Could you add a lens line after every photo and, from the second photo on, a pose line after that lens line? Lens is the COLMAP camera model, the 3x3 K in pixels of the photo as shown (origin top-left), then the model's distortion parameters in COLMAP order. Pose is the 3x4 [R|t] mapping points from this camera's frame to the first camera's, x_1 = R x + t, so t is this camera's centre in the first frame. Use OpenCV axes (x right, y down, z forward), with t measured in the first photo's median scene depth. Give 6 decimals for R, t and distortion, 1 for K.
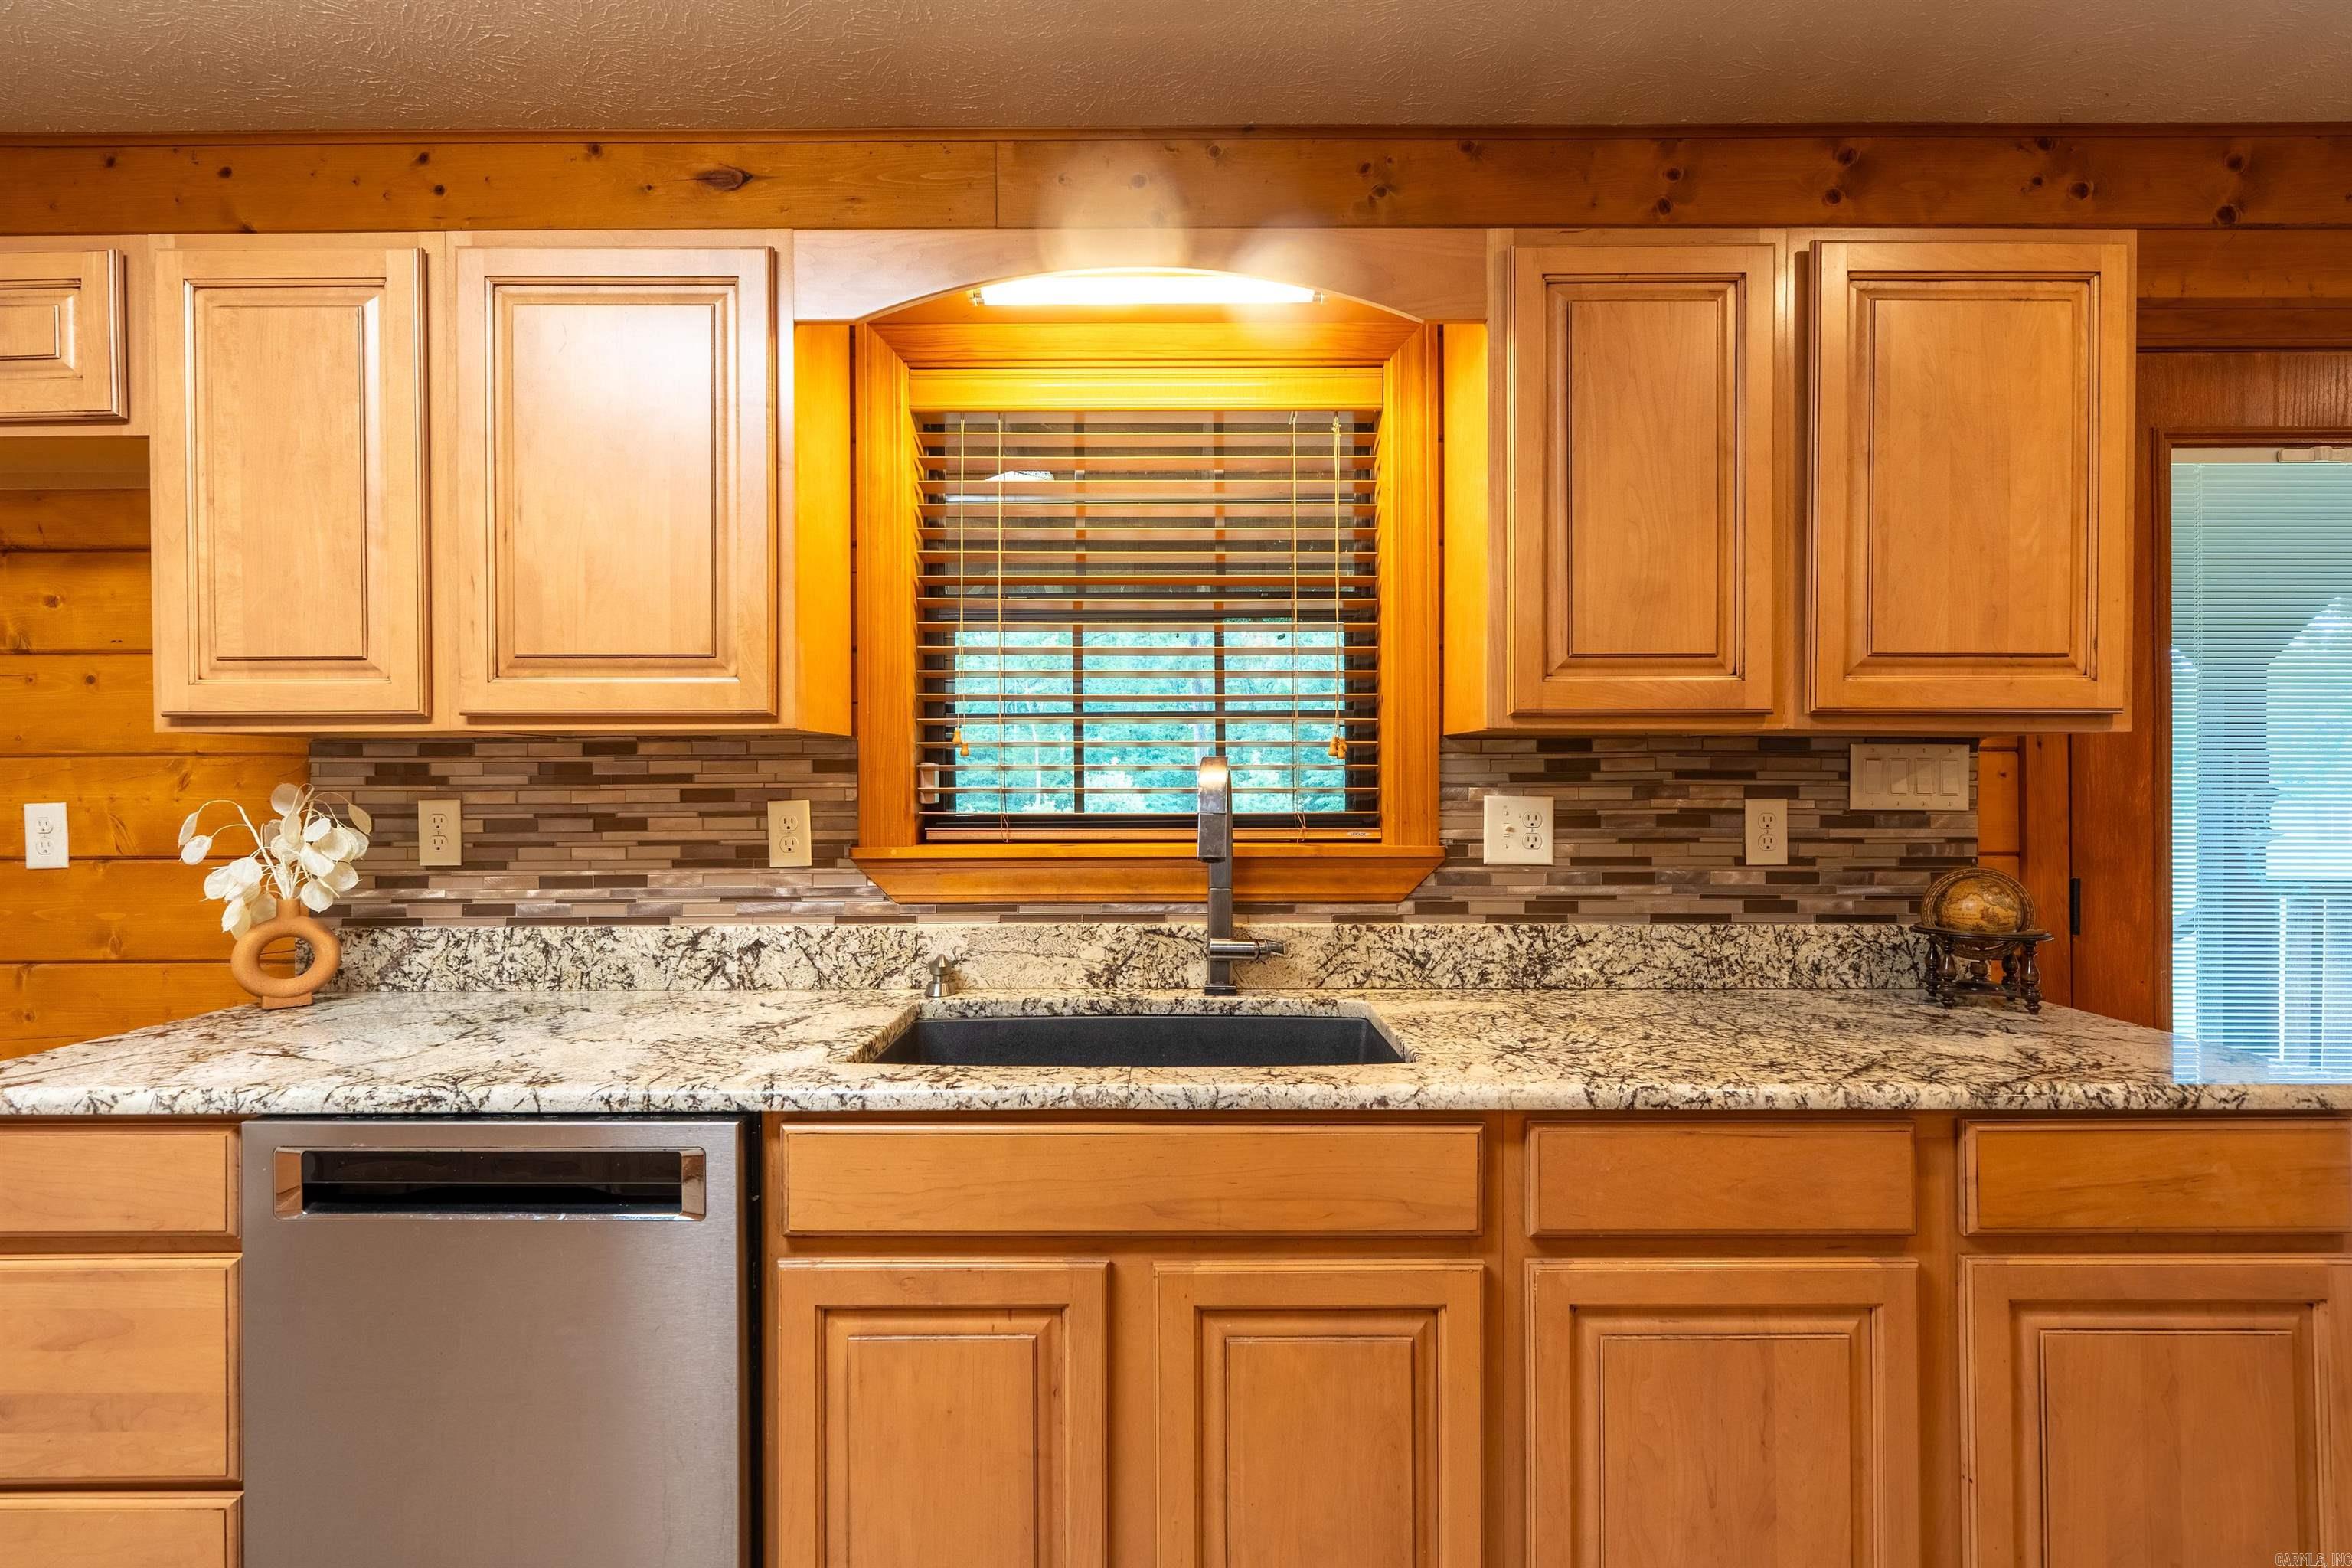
lens RADIAL K [[1057.3, 0, 1157.2], [0, 1057.3, 784.4], [0, 0, 1]] dist [-0.004651, 0.002715]
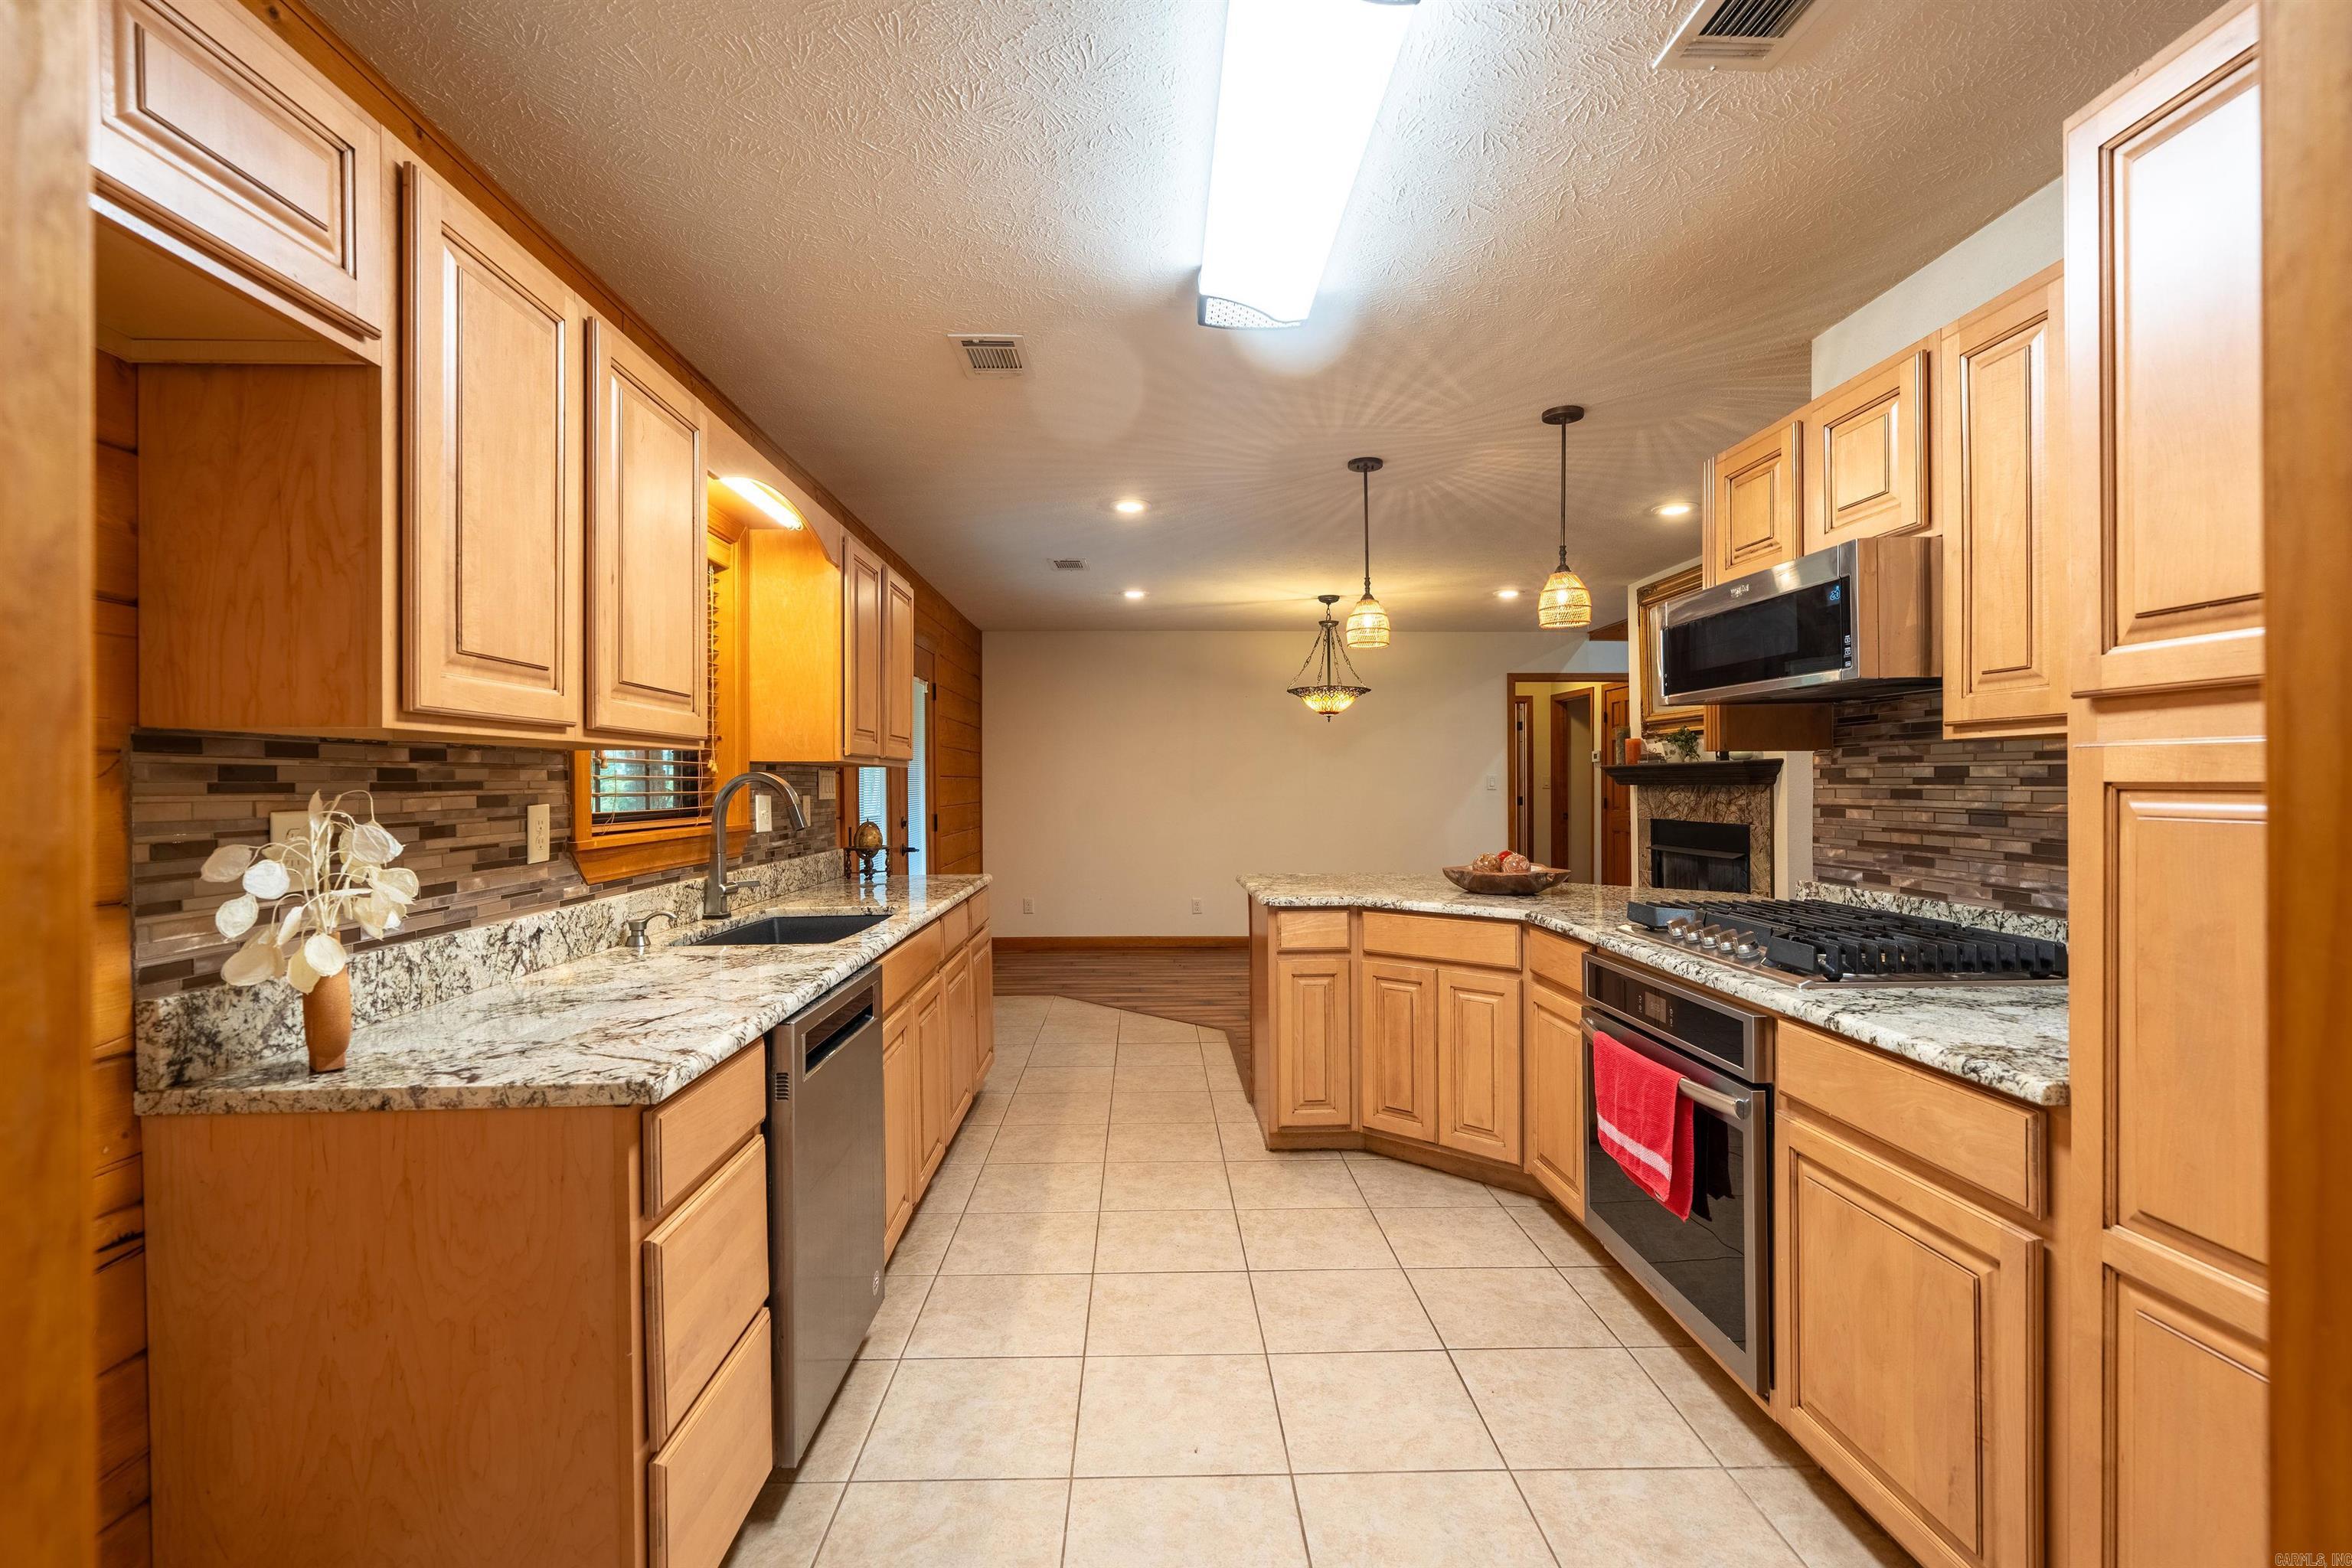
lens RADIAL K [[1057.3, 0, 1171.1], [0, 1057.3, 788.2], [0, 0, 1]] dist [-0.004651, 0.002715]
pose [[-0.029281, -0.002407, 0.999568, -1.535255], [0.013637, 0.999903, 0.002807, 0.003656], [-0.999478, 0.013714, -0.029245, 0.349289]]
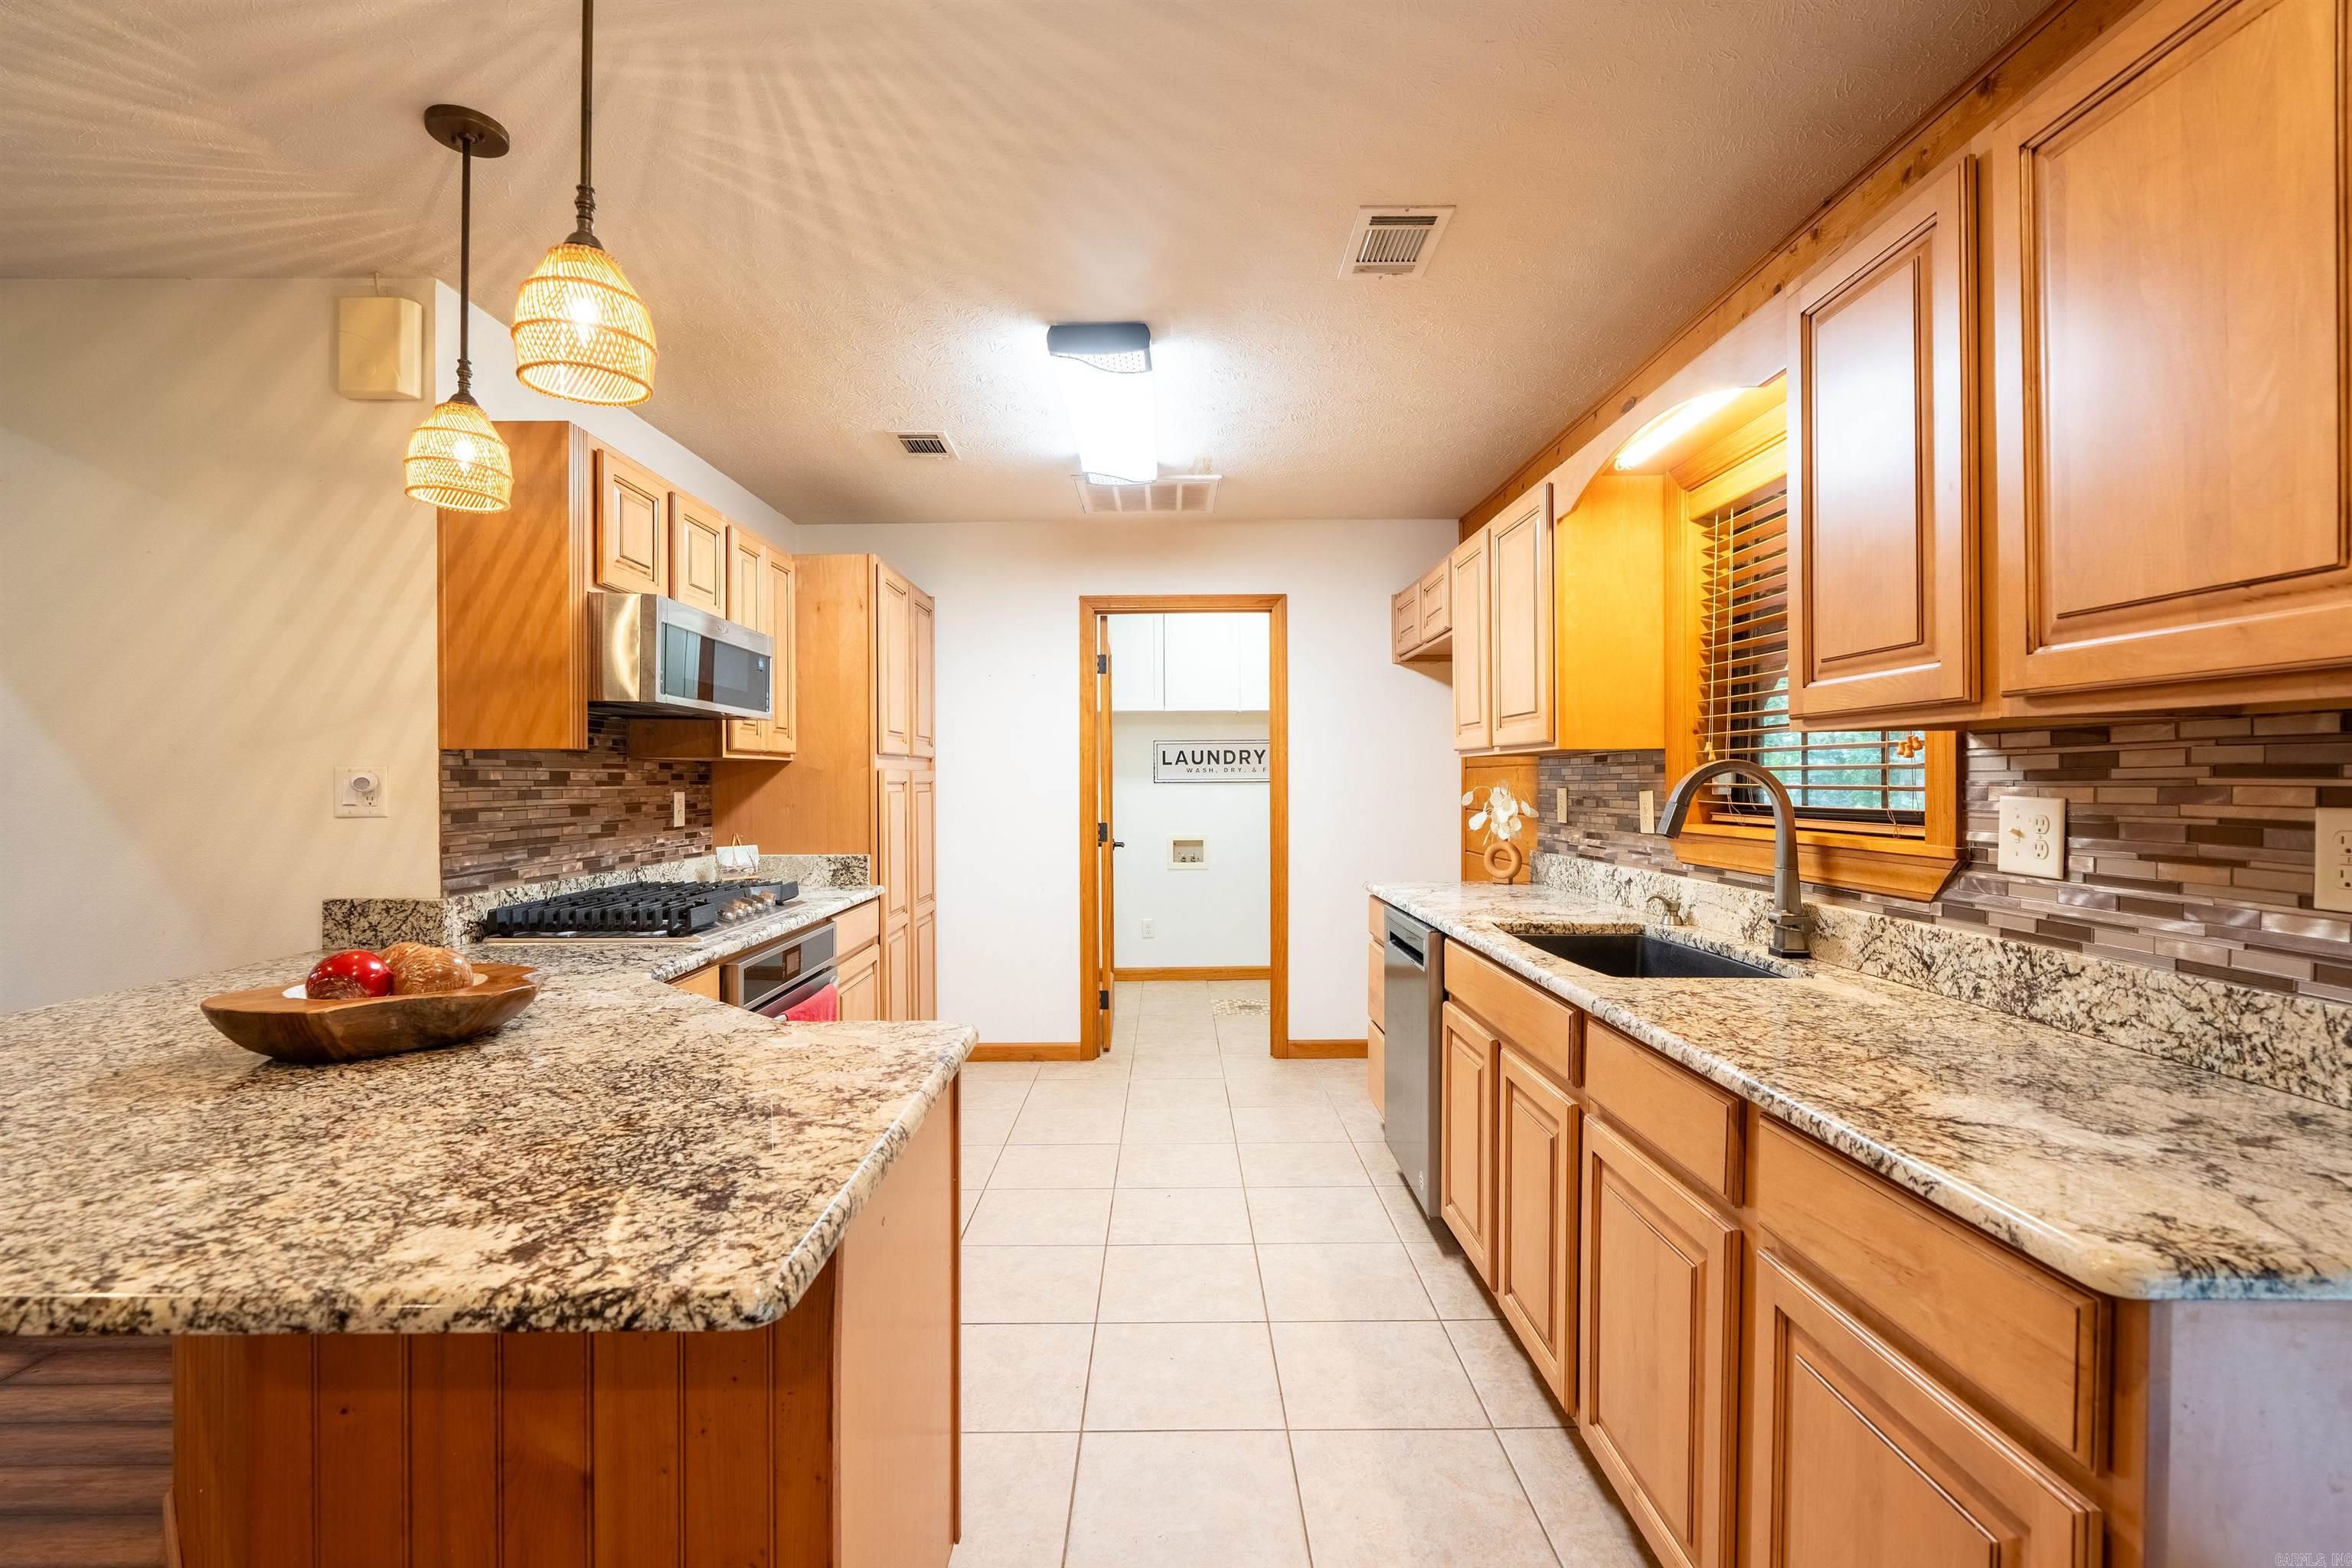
lens RADIAL K [[1057.3, 0, 1171.5], [0, 1057.3, 780.2], [0, 0, 1]] dist [-0.004651, 0.002715]
pose [[0.007424, 0.003123, -0.999968, 1.219747], [-0.004251, 0.999986, 0.003092, -0.002018], [0.999963, 0.004228, 0.007438, 0.290674]]
